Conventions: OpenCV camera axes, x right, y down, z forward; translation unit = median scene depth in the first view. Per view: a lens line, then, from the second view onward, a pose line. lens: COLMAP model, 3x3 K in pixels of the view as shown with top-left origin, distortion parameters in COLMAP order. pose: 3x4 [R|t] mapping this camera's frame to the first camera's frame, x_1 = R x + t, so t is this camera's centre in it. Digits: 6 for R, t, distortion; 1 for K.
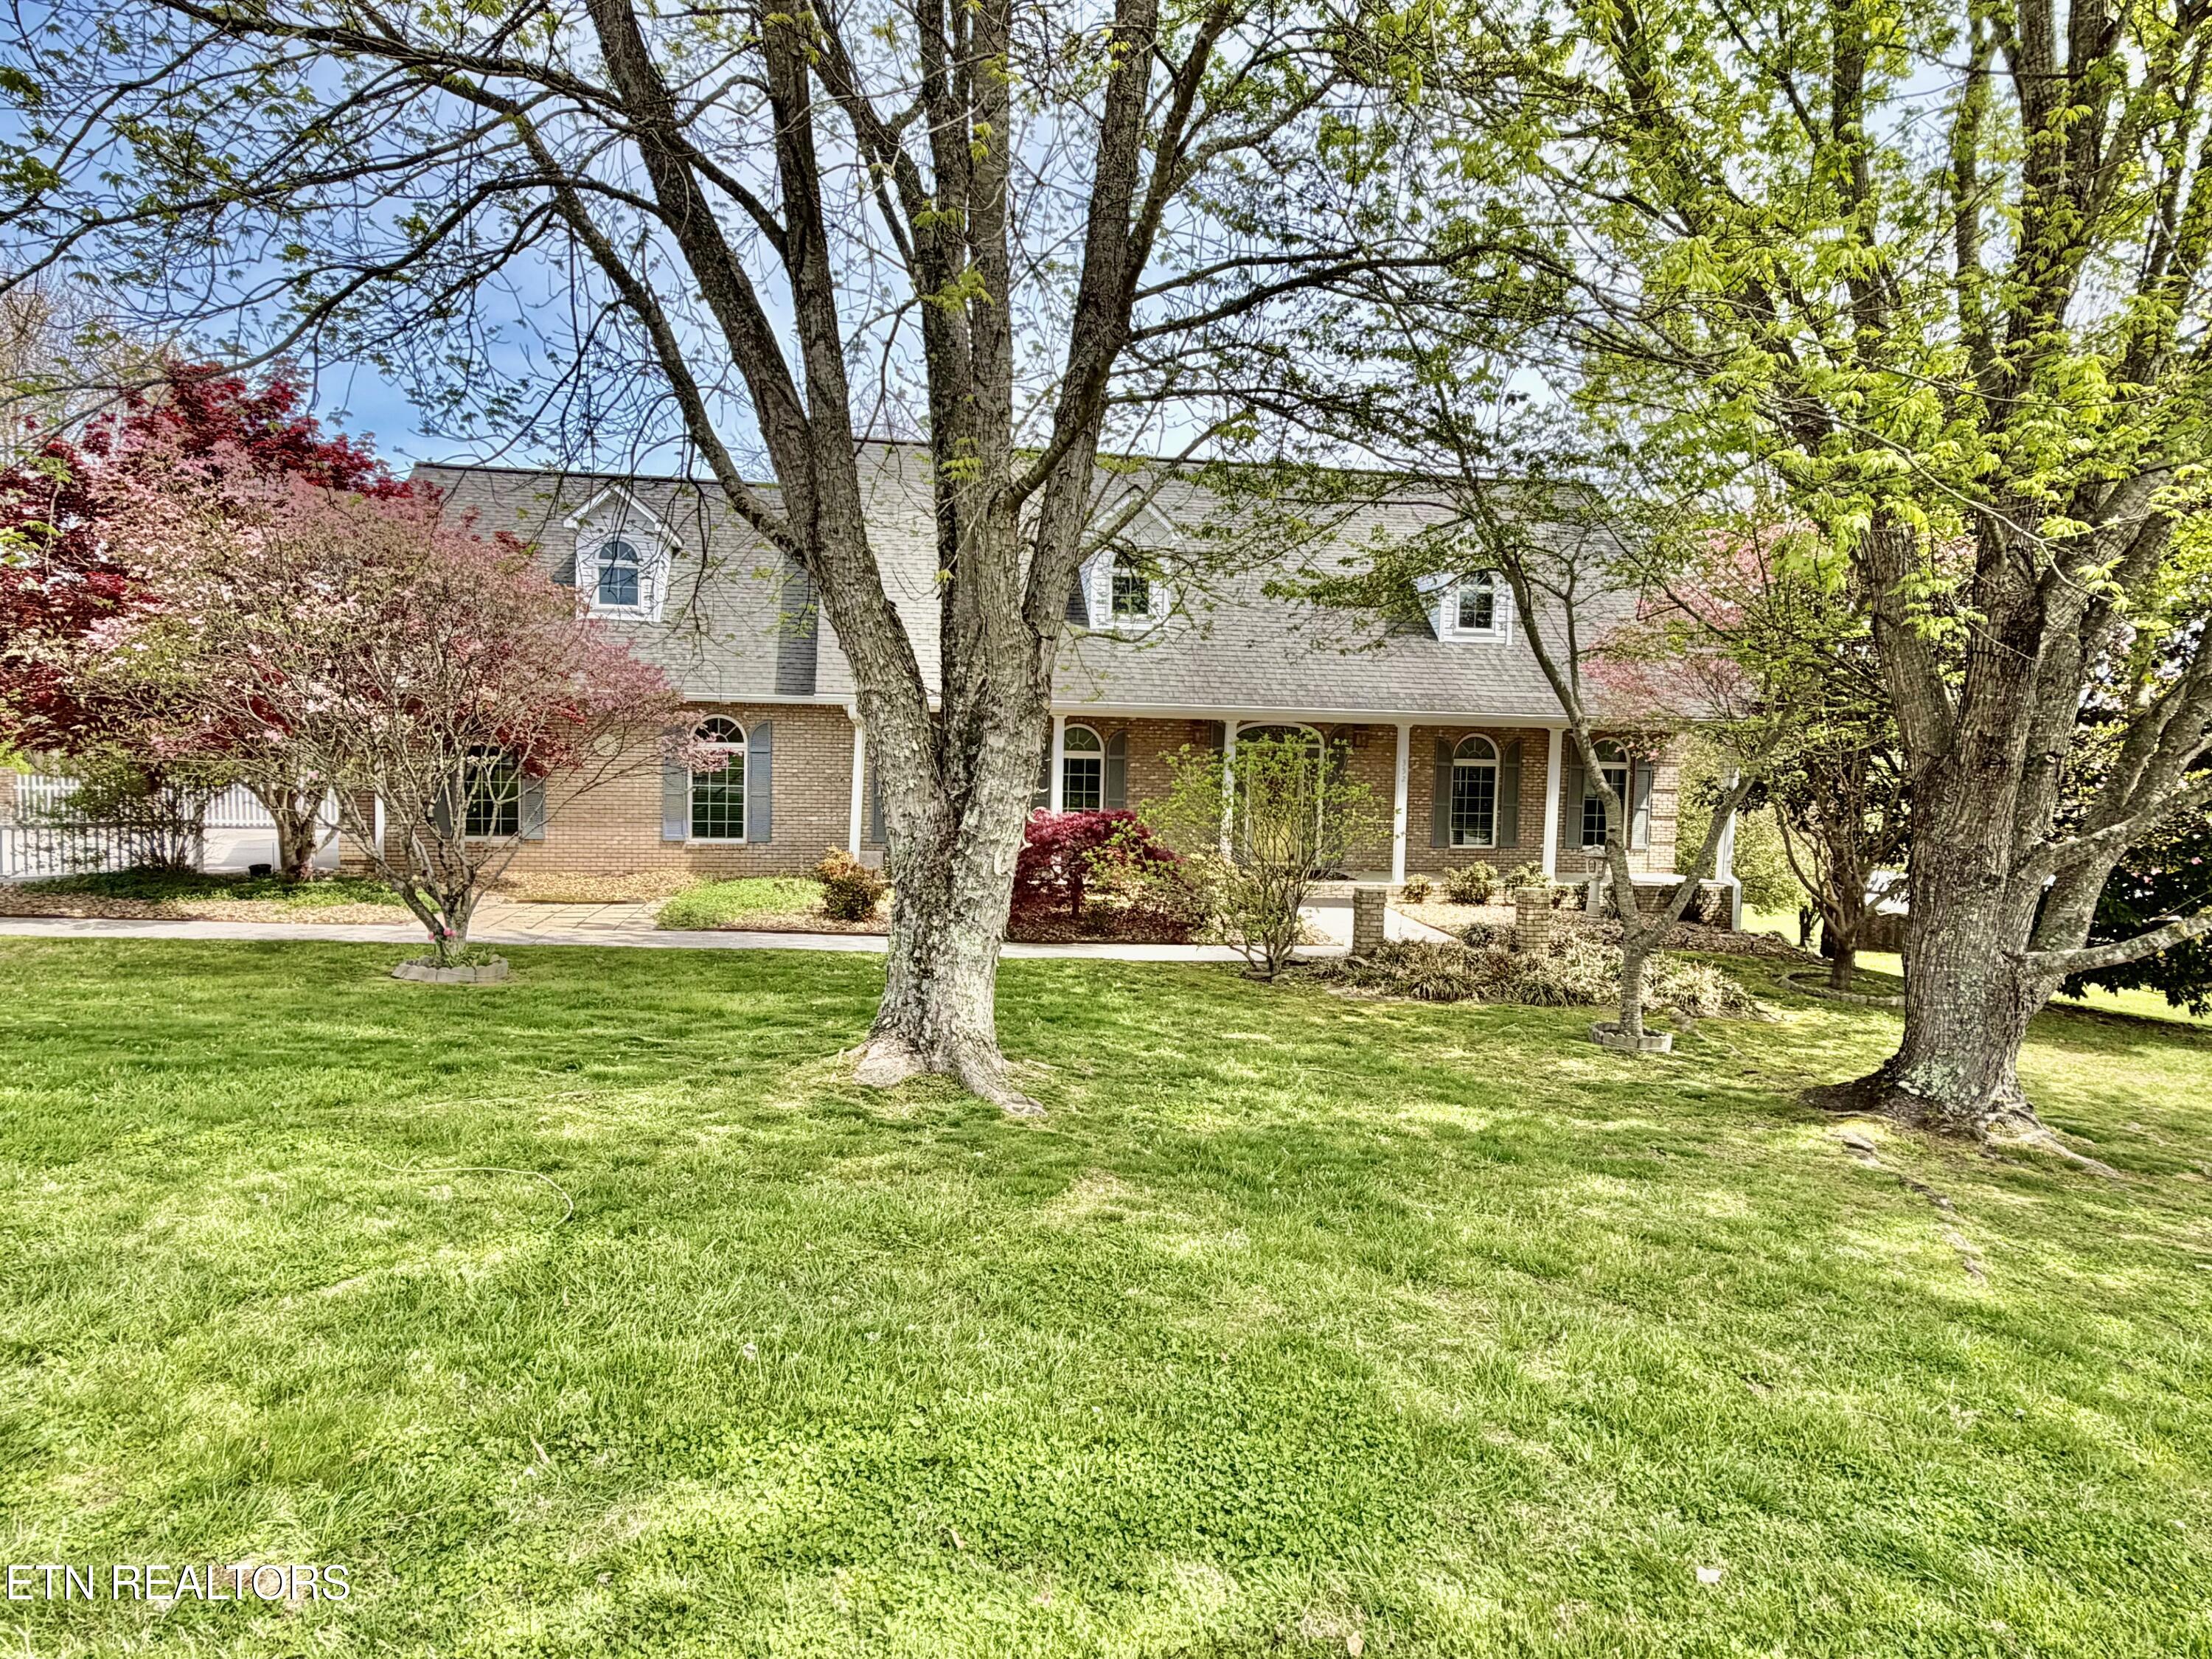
lens RADIAL K [[1320.7, 0, 1110.3], [0, 1320.7, 821.9], [0, 0, 1]] dist [0.001803, 0.001317]
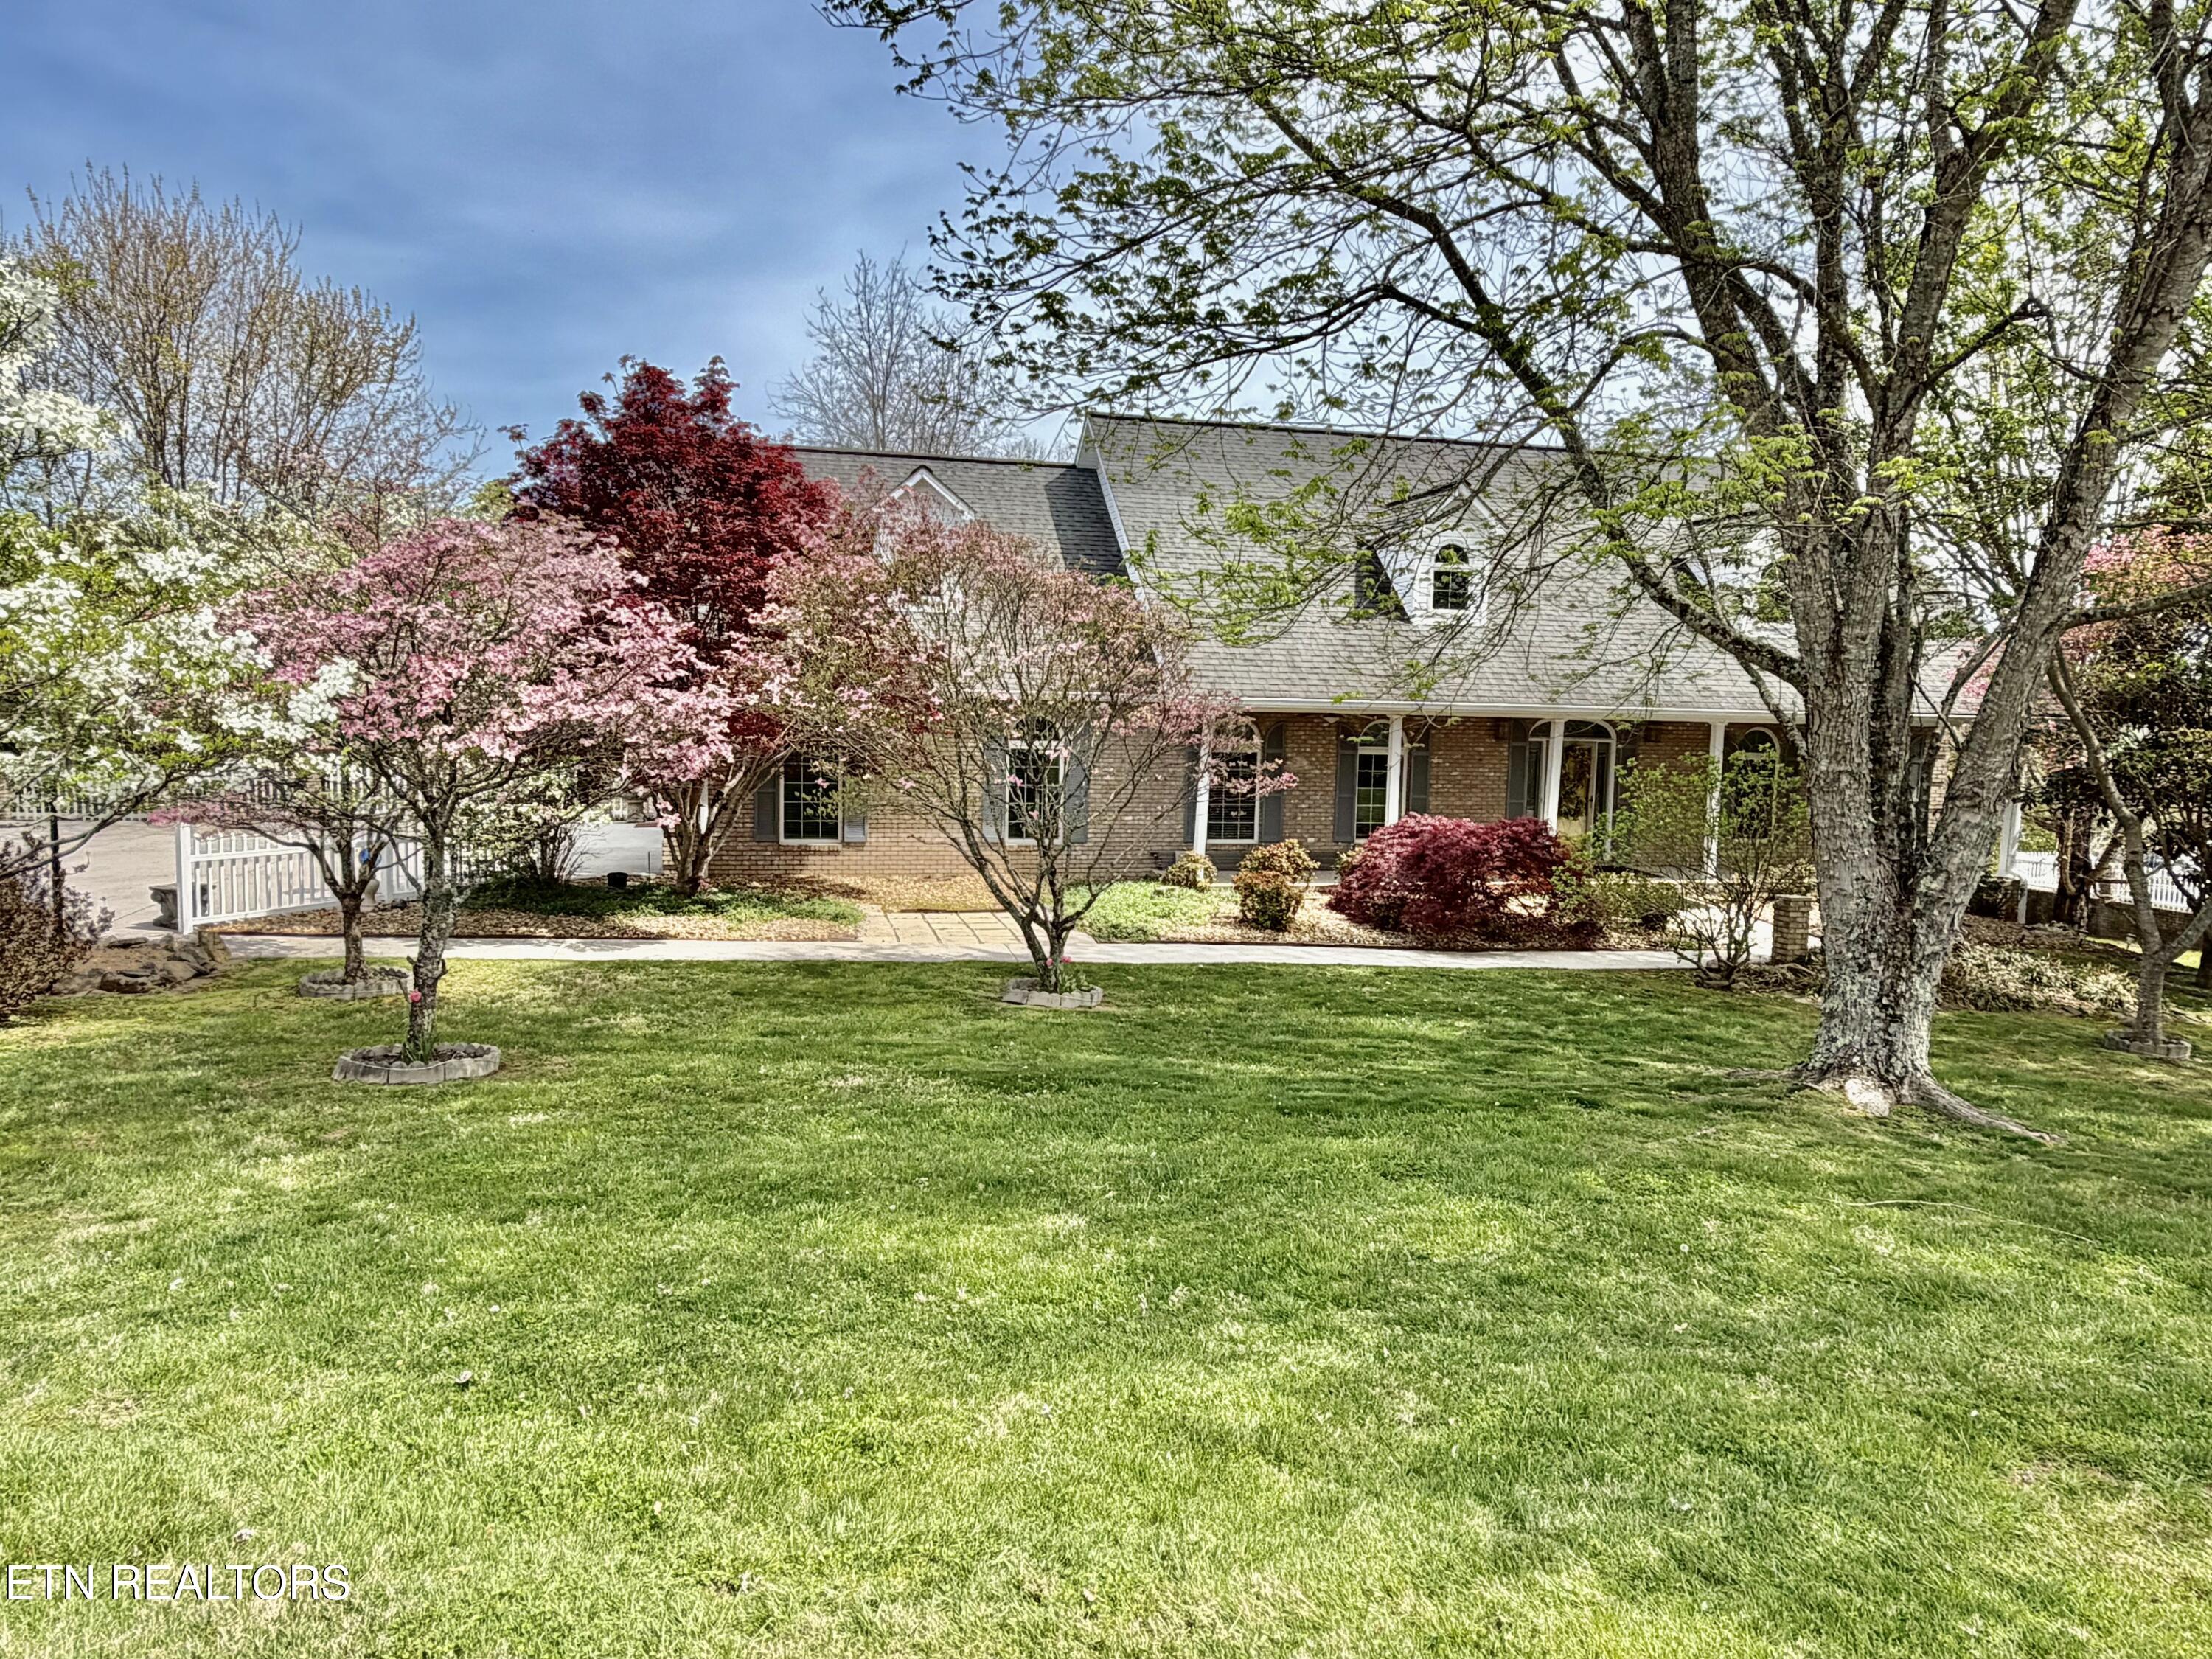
lens RADIAL K [[1459.6, 0, 1106.0], [0, 1459.6, 829.5], [0, 0, 1]] dist [0.001230, -0.001537]
pose [[0.998224, -0.003725, 0.059463, -0.851342], [0.001620, 0.999371, 0.035421, -0.090290], [-0.059557, -0.035262, 0.997602, -0.208081]]
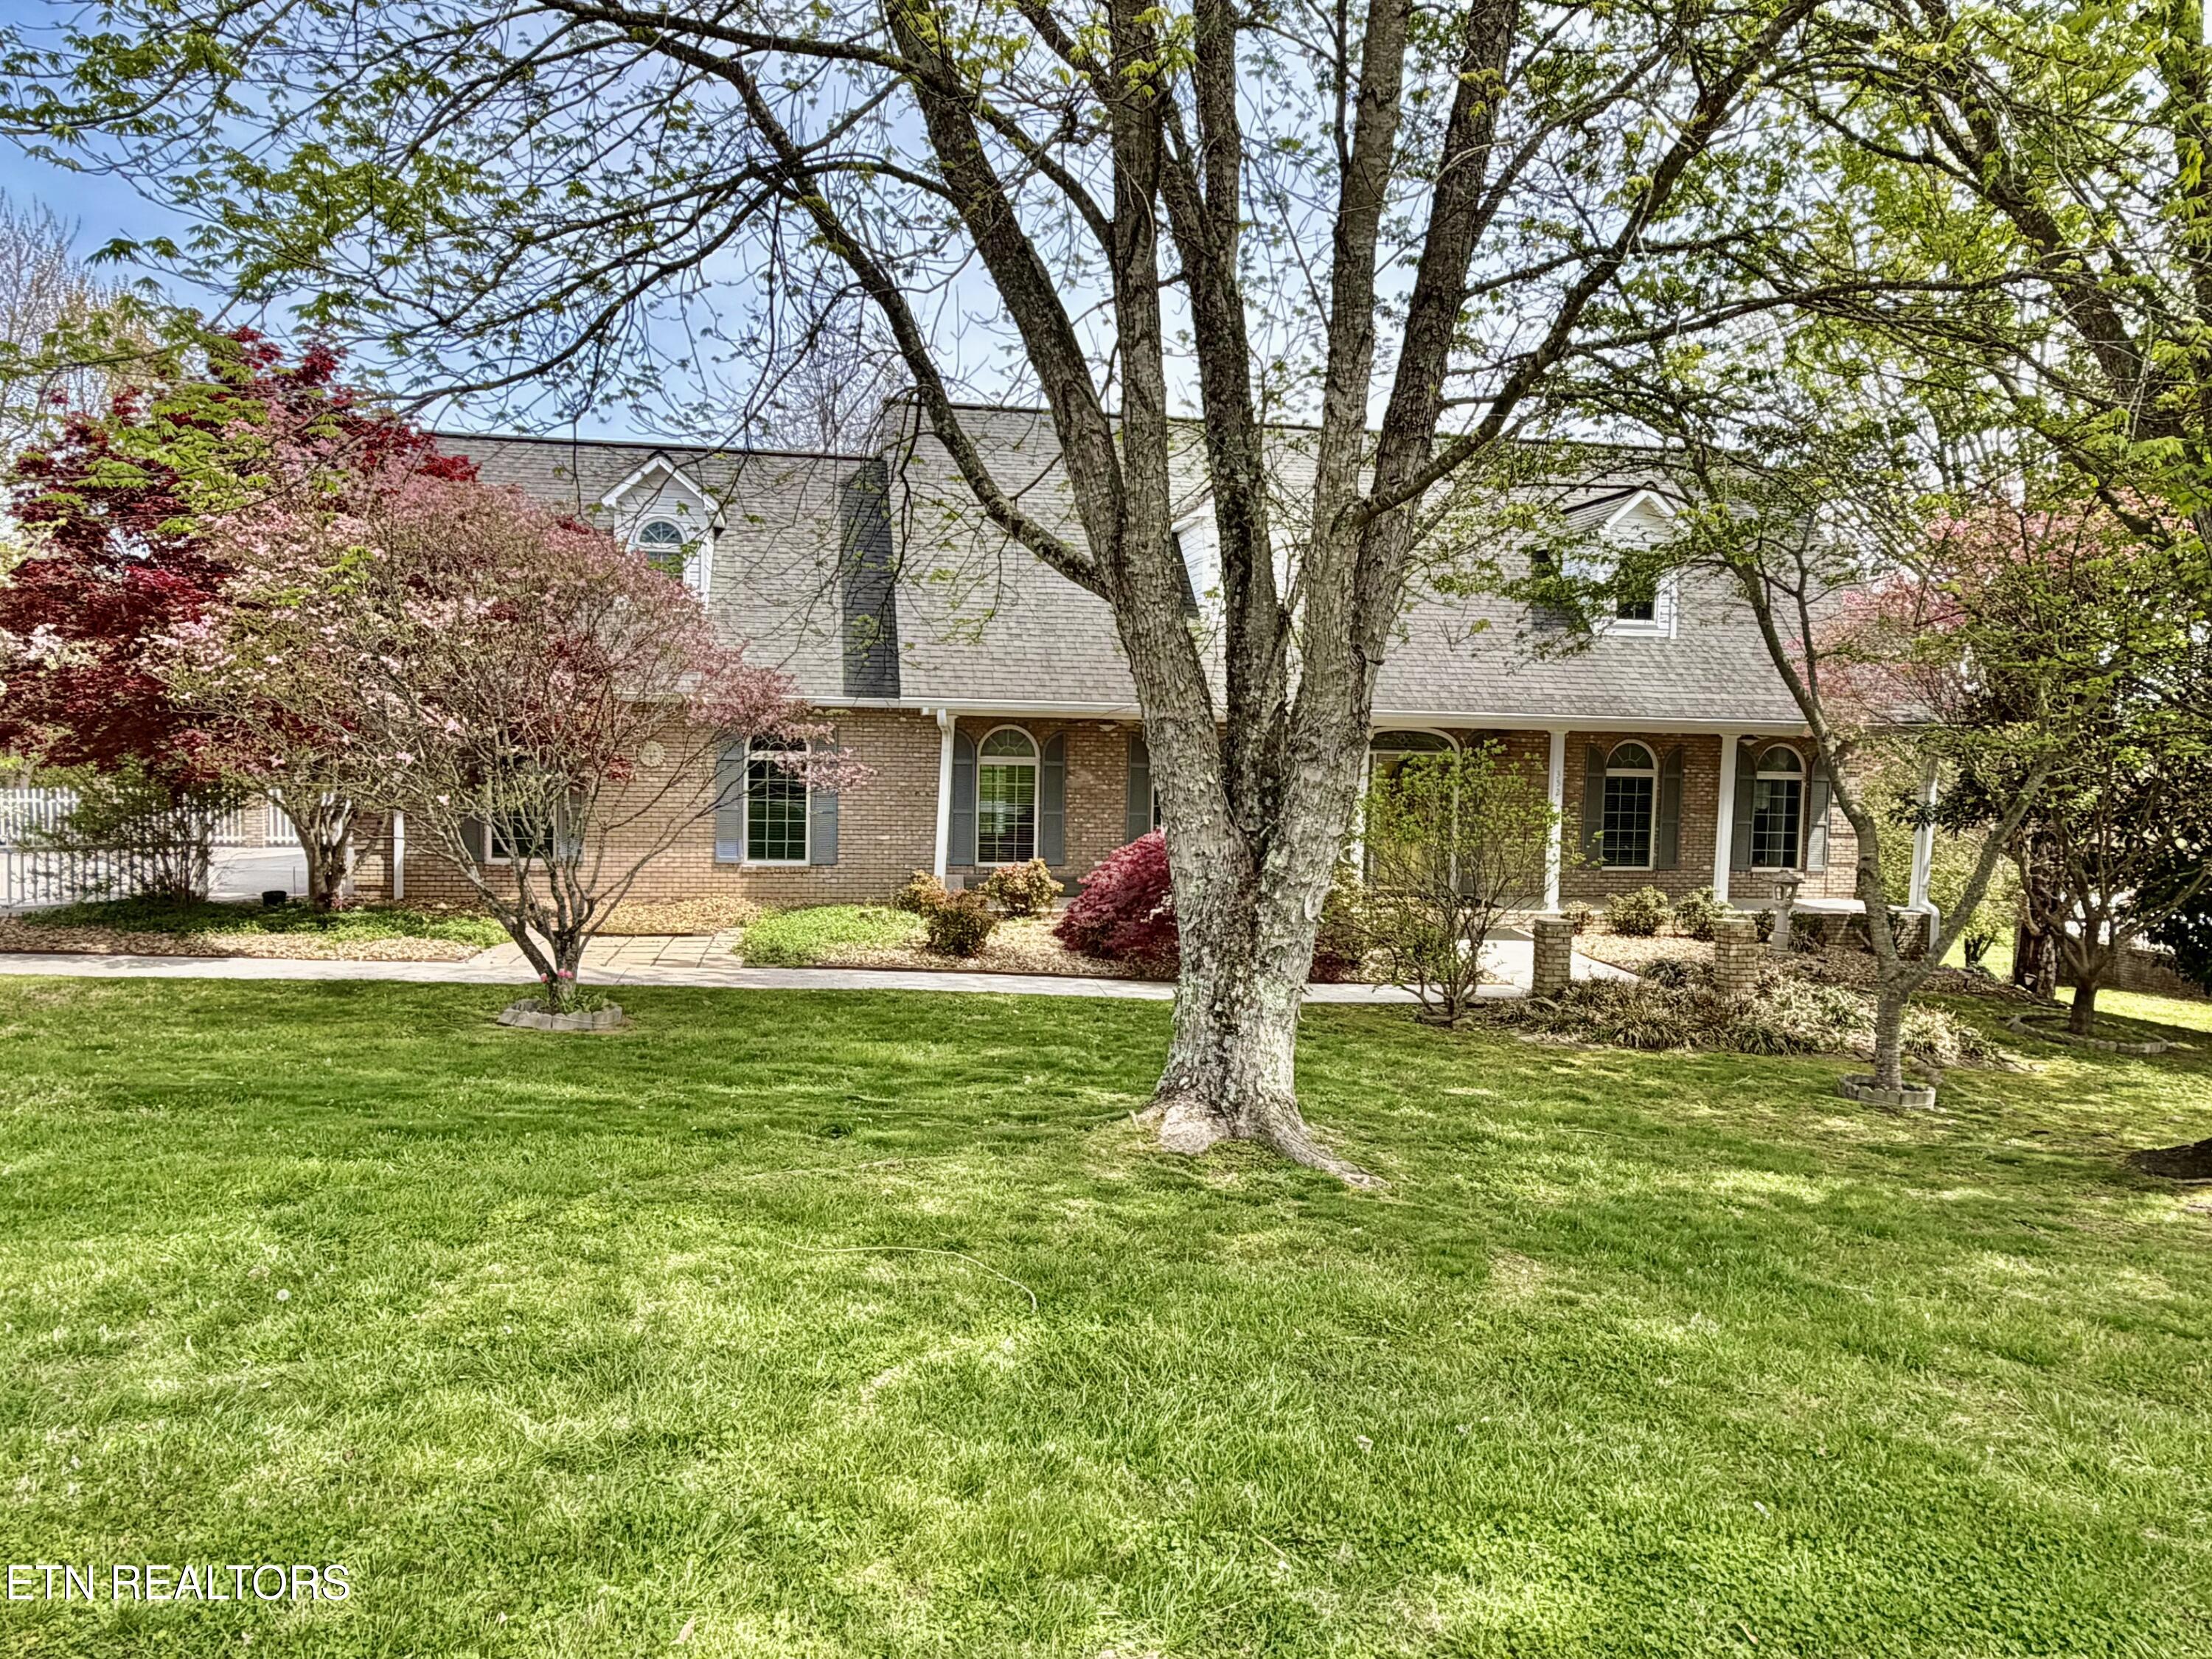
lens RADIAL K [[1534.0, 0, 1106.0], [0, 1534.0, 829.5], [0, 0, 1]] dist [0.003944, -0.002192]
pose [[0.999997, -0.000062, -0.002313, -0.210184], [0.000061, 1.000000, -0.000092, -0.021508], [0.002313, 0.000092, 0.999997, -0.054201]]
